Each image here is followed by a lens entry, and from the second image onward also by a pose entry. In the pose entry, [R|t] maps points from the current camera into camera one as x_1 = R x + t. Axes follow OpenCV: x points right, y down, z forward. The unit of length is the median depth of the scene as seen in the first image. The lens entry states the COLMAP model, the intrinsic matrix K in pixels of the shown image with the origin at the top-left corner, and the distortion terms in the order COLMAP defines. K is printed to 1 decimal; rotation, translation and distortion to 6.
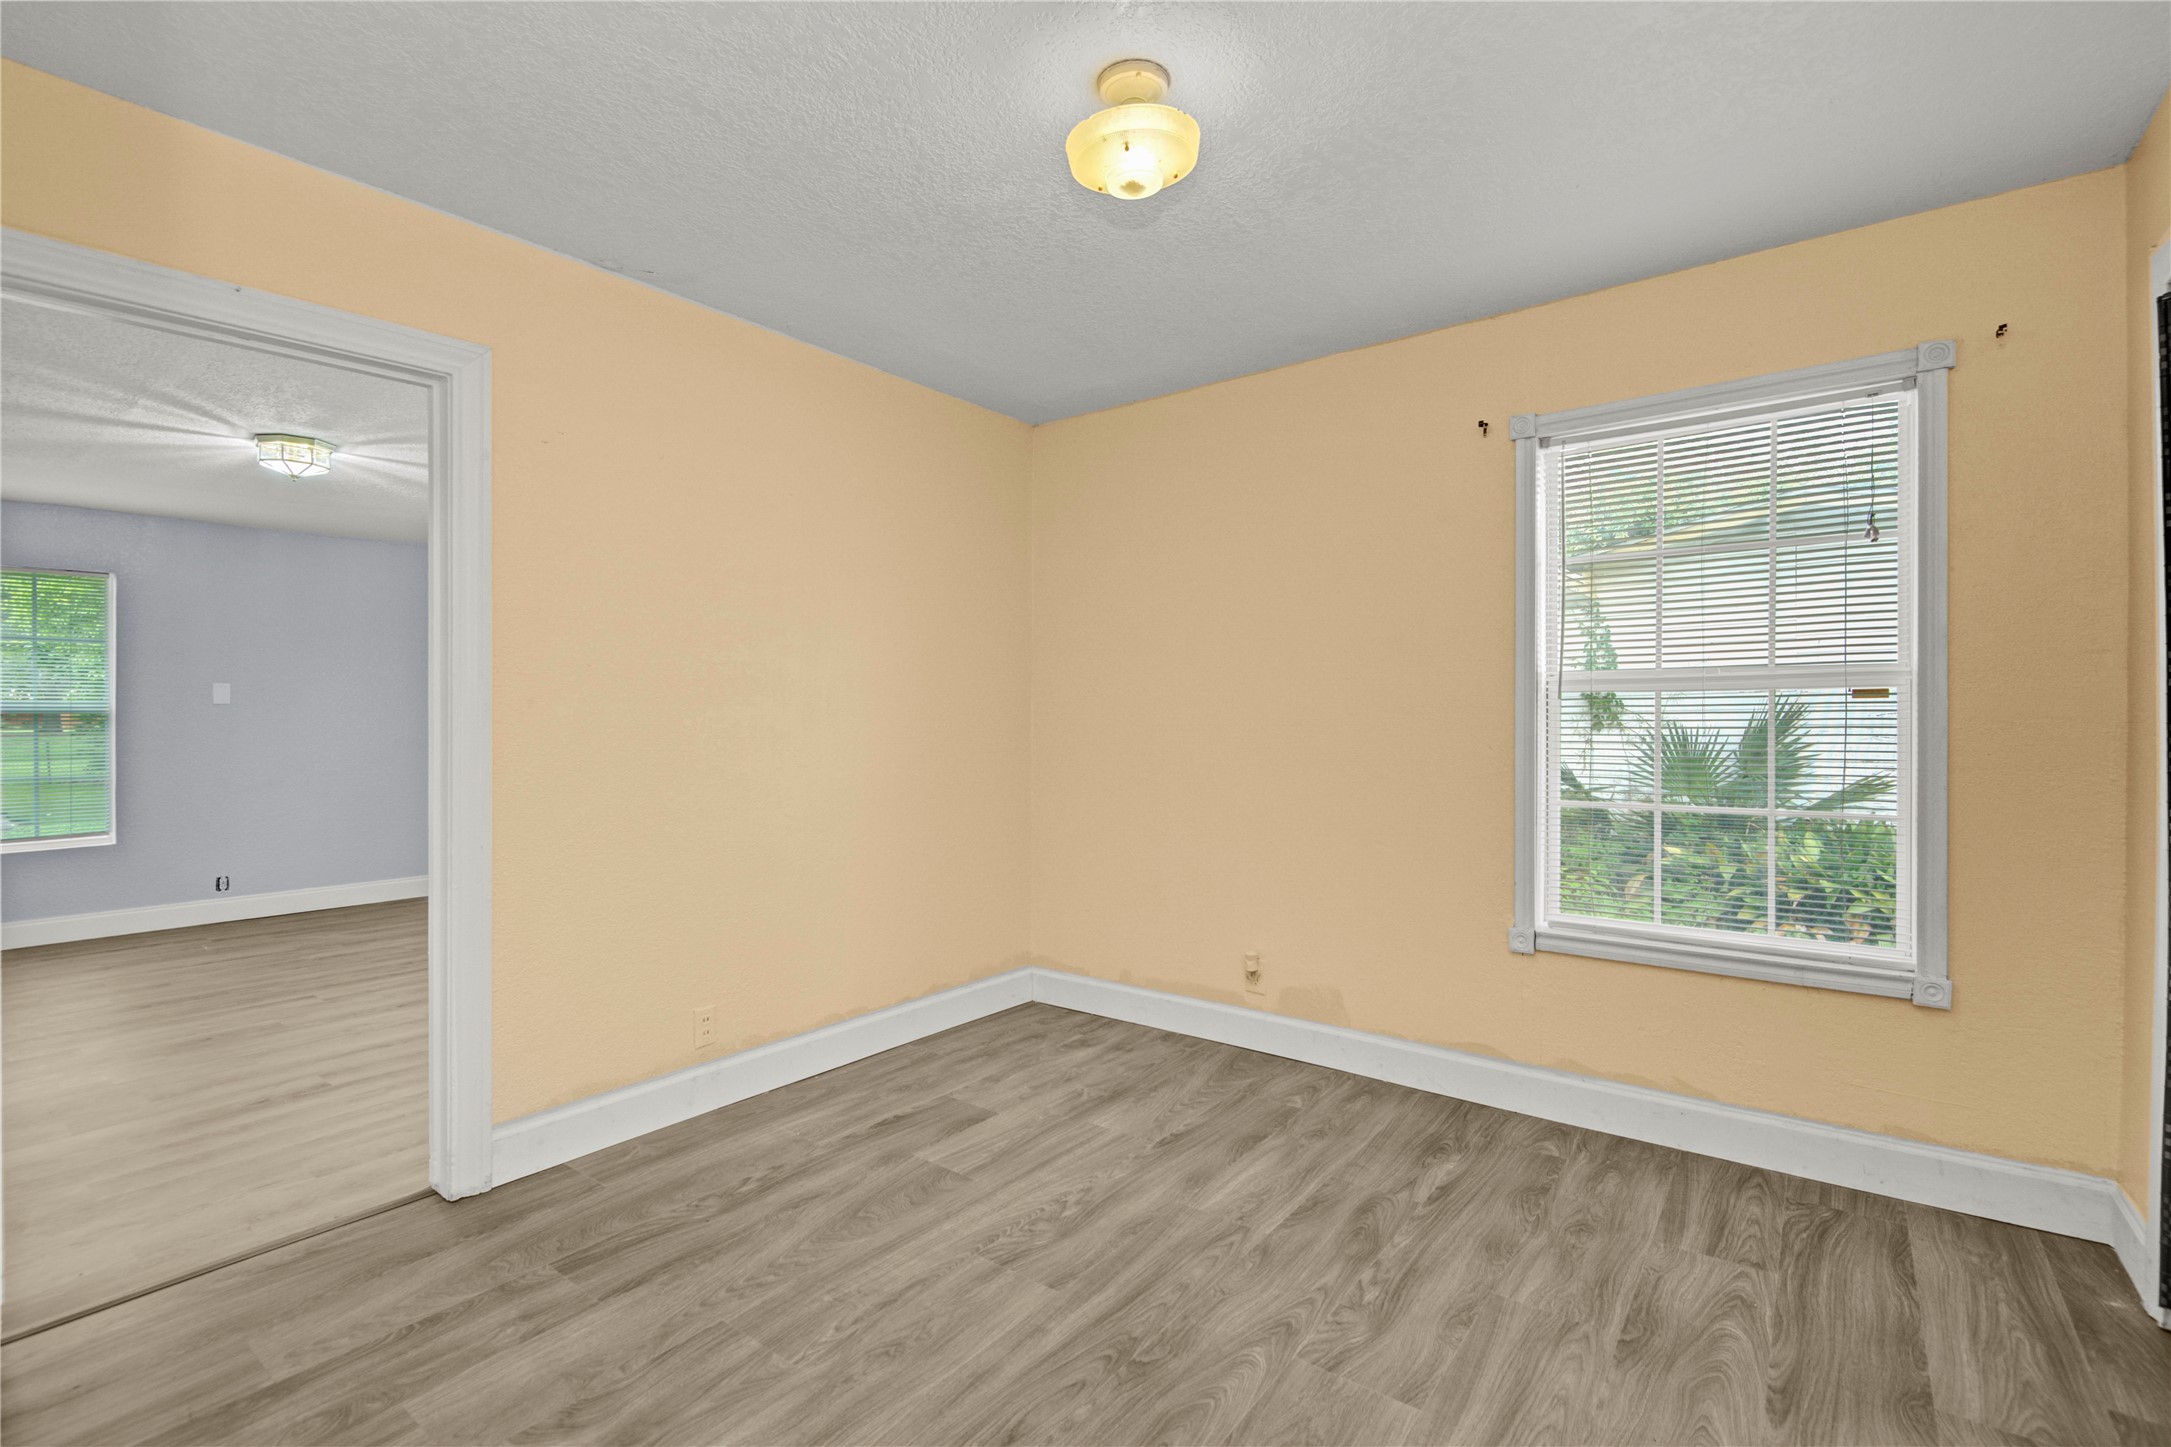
lens RADIAL K [[988.6, 0, 1085.8], [0, 988.6, 721.3], [0, 0, 1]] dist [0.003825, -0.005500]
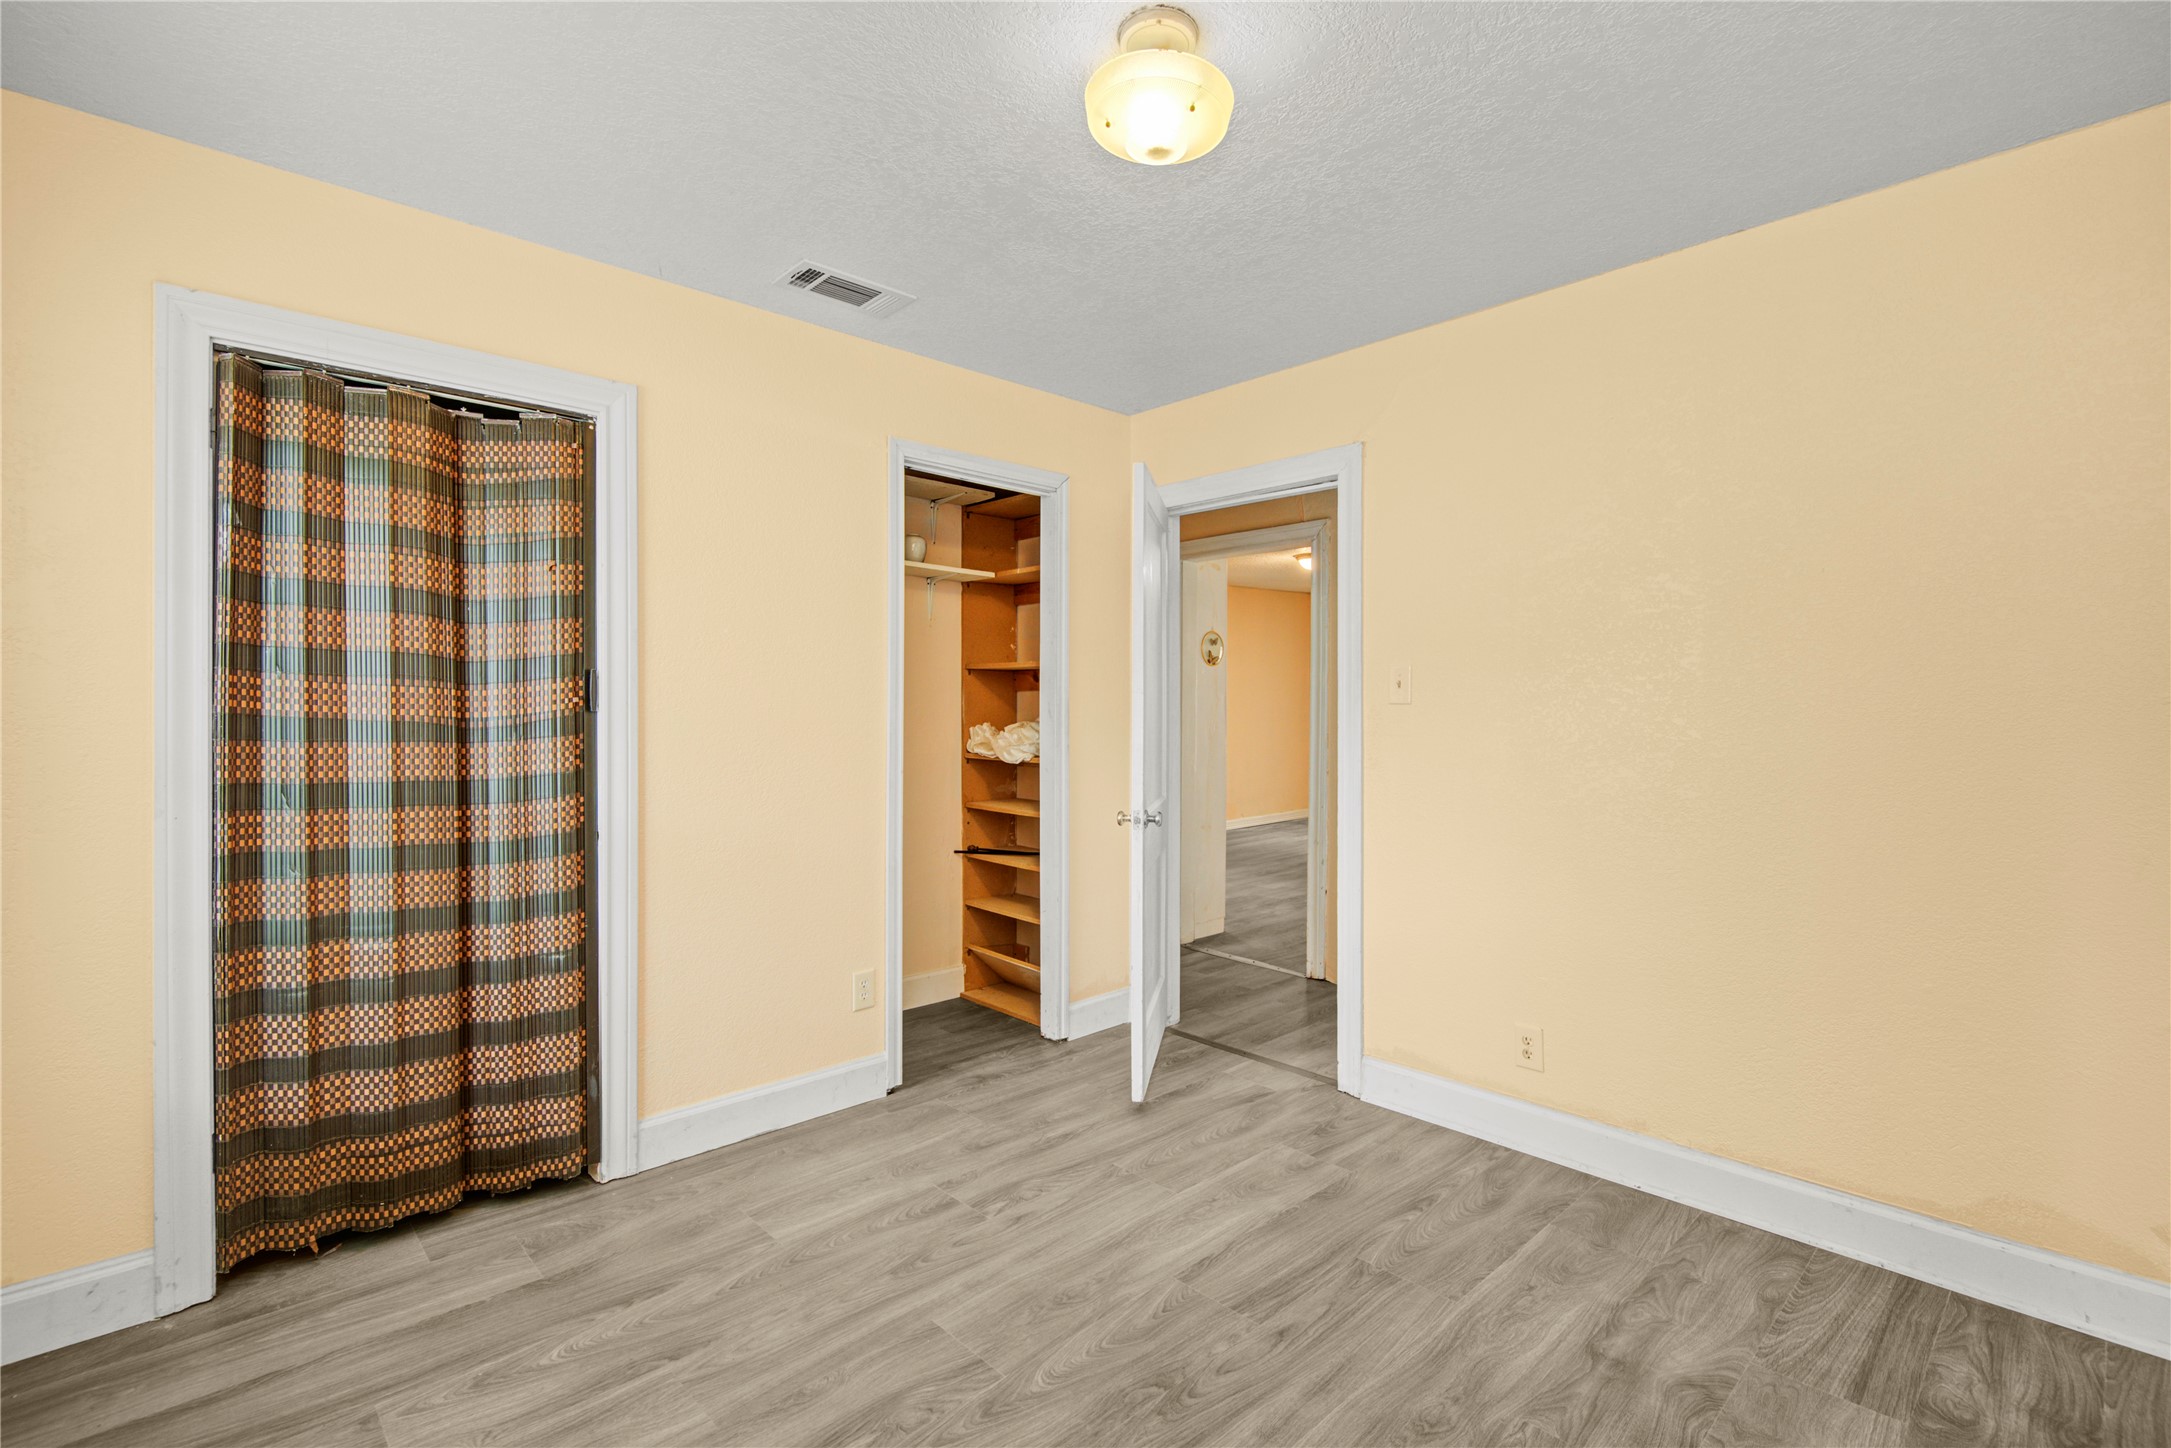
lens RADIAL K [[988.6, 0, 1083.9], [0, 988.6, 720.2], [0, 0, 1]] dist [0.003825, -0.005500]
pose [[-0.986359, 0.000906, 0.164603, -0.033886], [0.002030, 0.999976, 0.006661, -0.028047], [-0.164593, 0.006905, -0.986337, 1.981933]]
